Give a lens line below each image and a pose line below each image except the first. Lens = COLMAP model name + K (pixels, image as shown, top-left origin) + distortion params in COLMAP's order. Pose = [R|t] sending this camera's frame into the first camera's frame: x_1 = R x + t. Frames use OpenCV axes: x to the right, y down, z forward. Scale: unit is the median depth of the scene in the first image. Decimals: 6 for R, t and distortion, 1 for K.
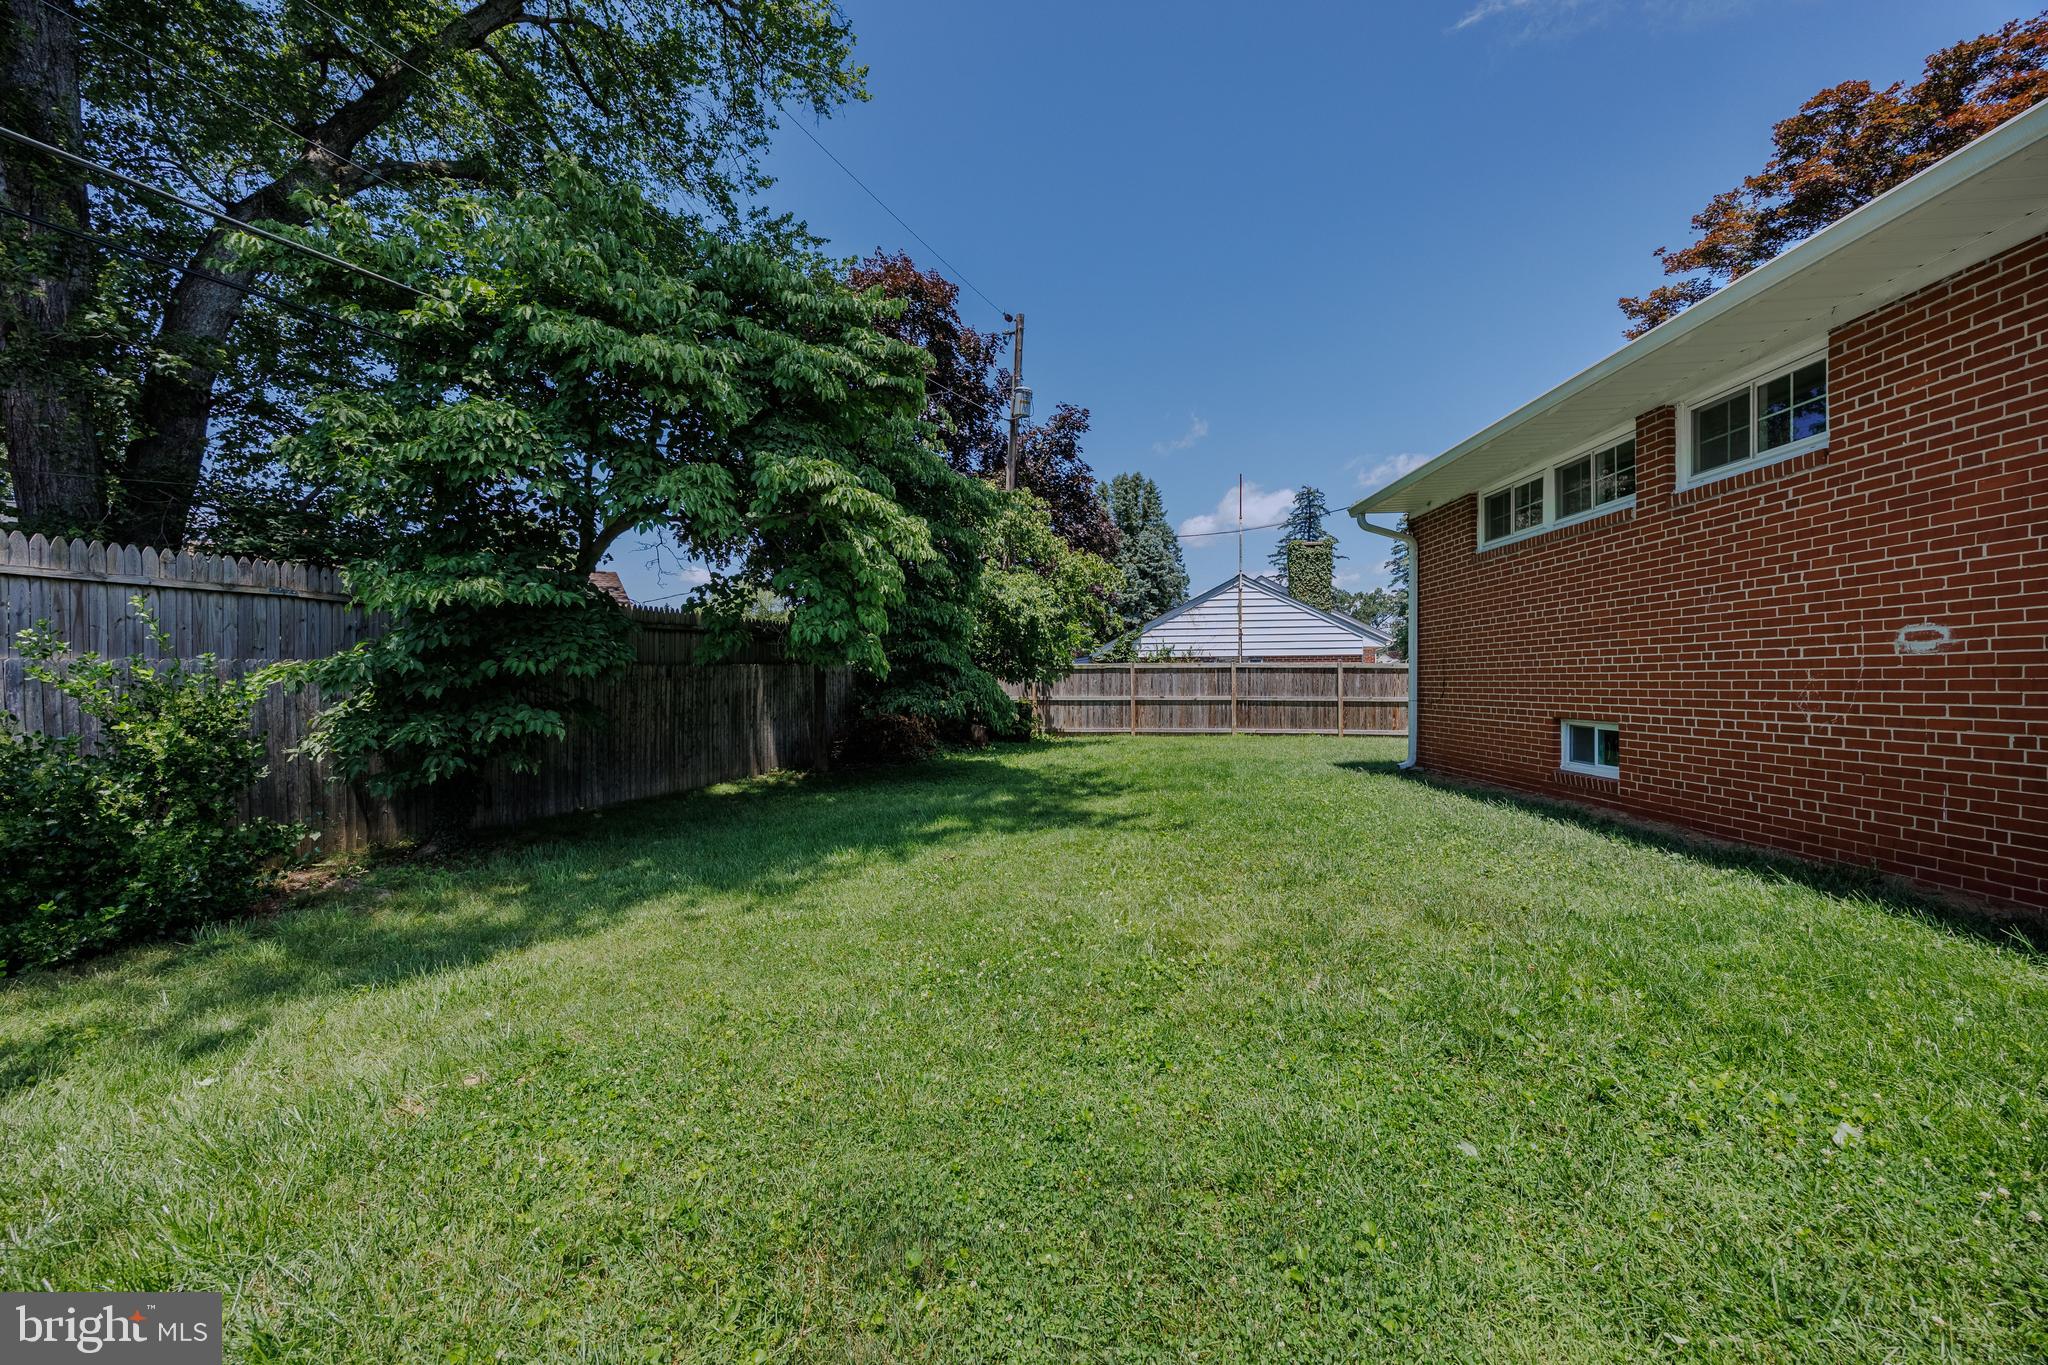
lens RADIAL K [[786.4, 0, 1019.9], [0, 786.4, 685.0], [0, 0, 1]] dist [-0.000293, -0.000122]
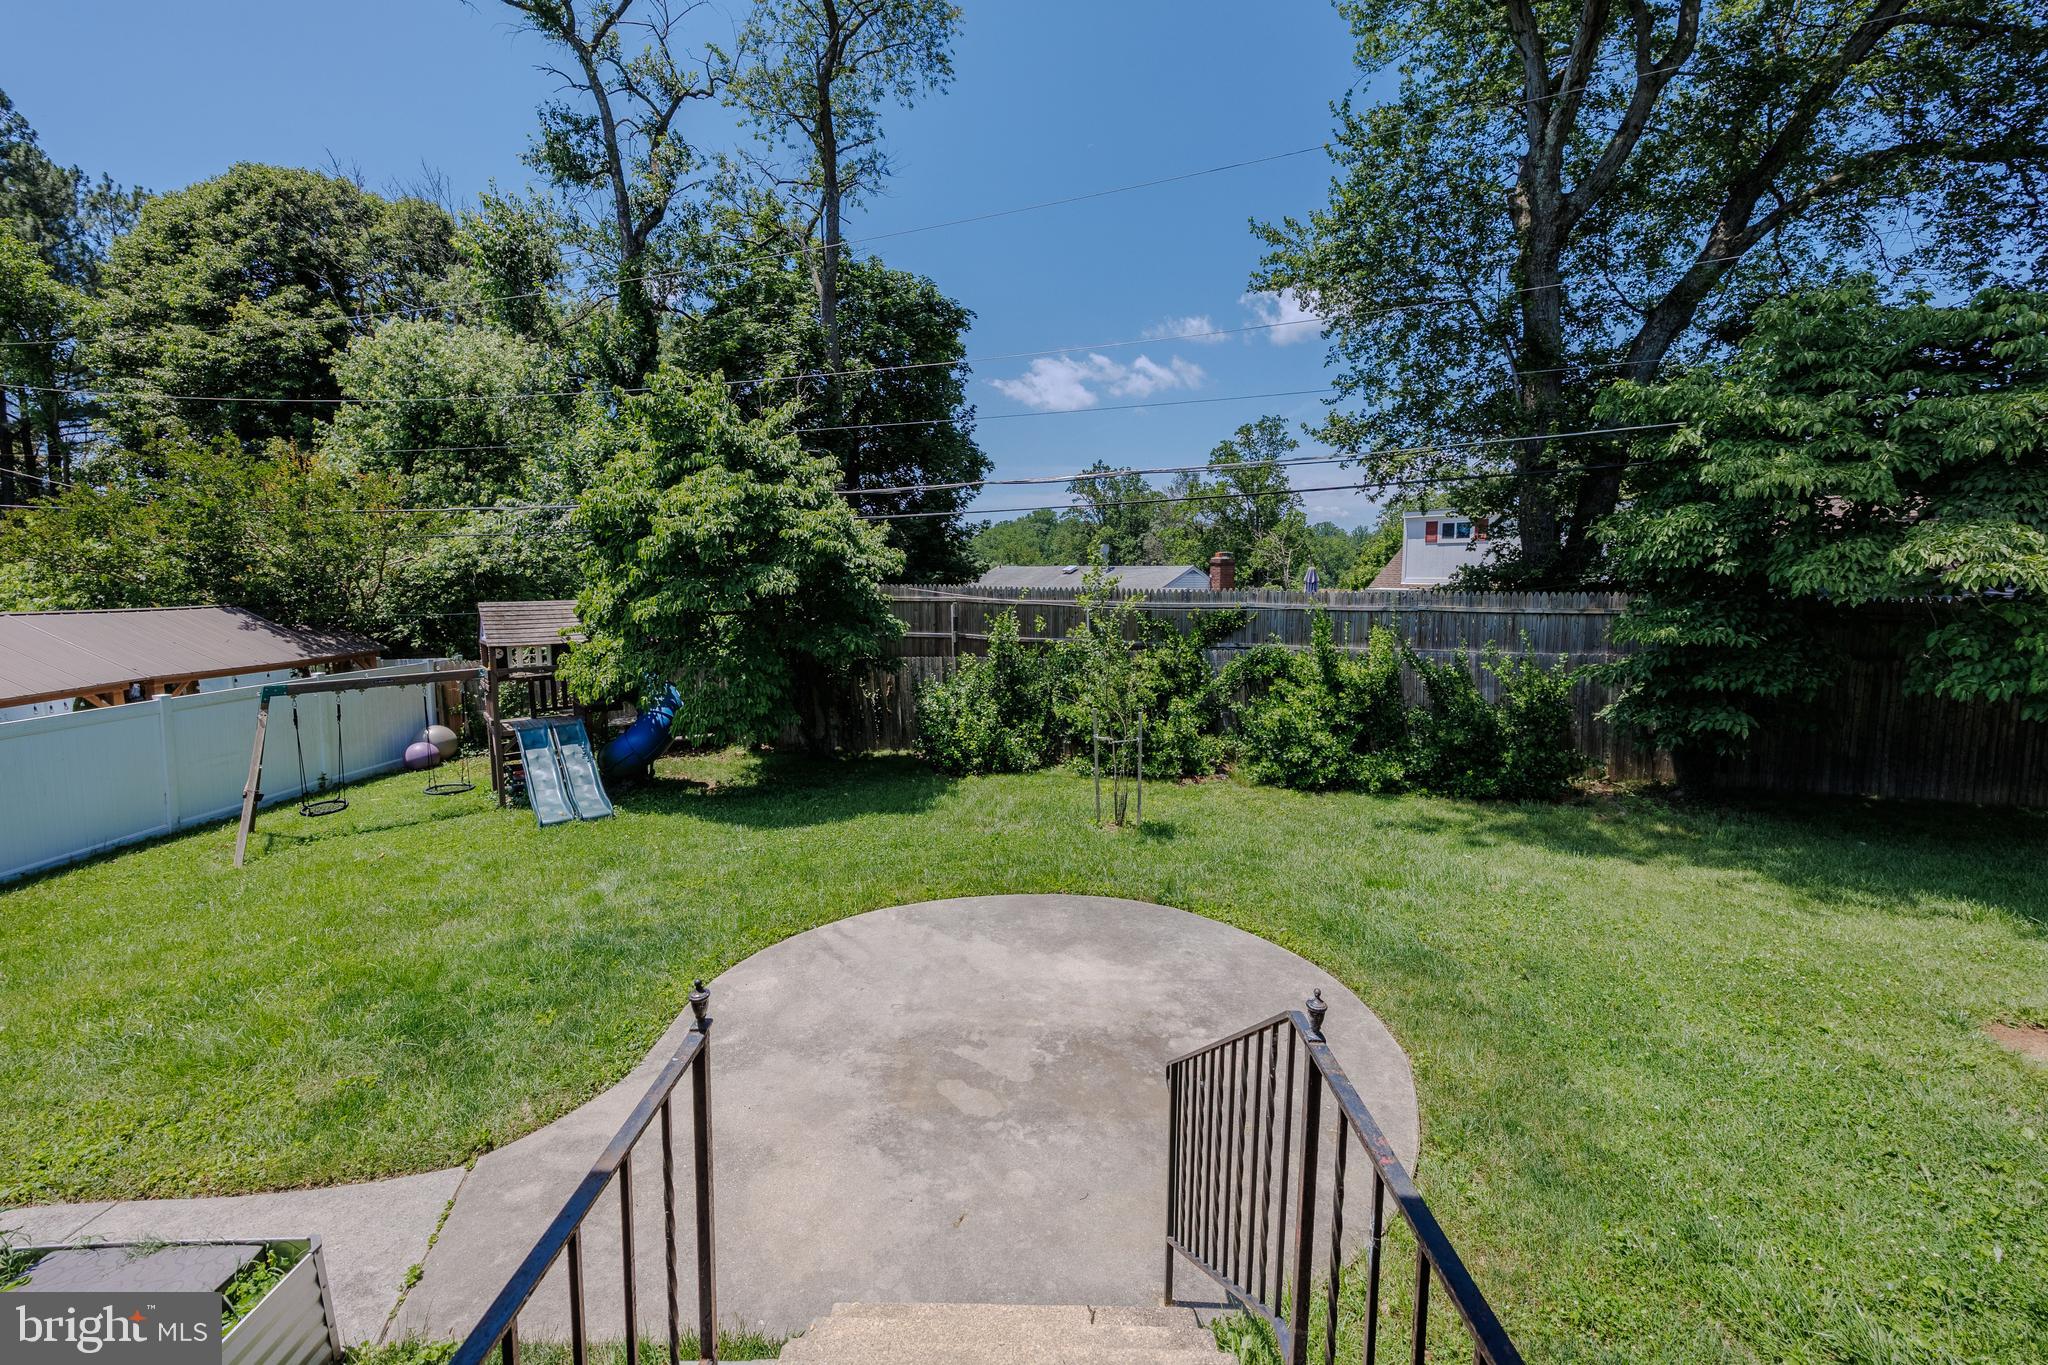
lens RADIAL K [[786.4, 0, 1019.9], [0, 786.4, 685.0], [0, 0, 1]] dist [-0.000293, -0.000122]
pose [[-0.019703, 0.140648, -0.989864, 0.895933], [-0.003294, 0.990041, 0.140739, -0.245043], [0.999800, 0.006034, -0.019044, -0.251005]]
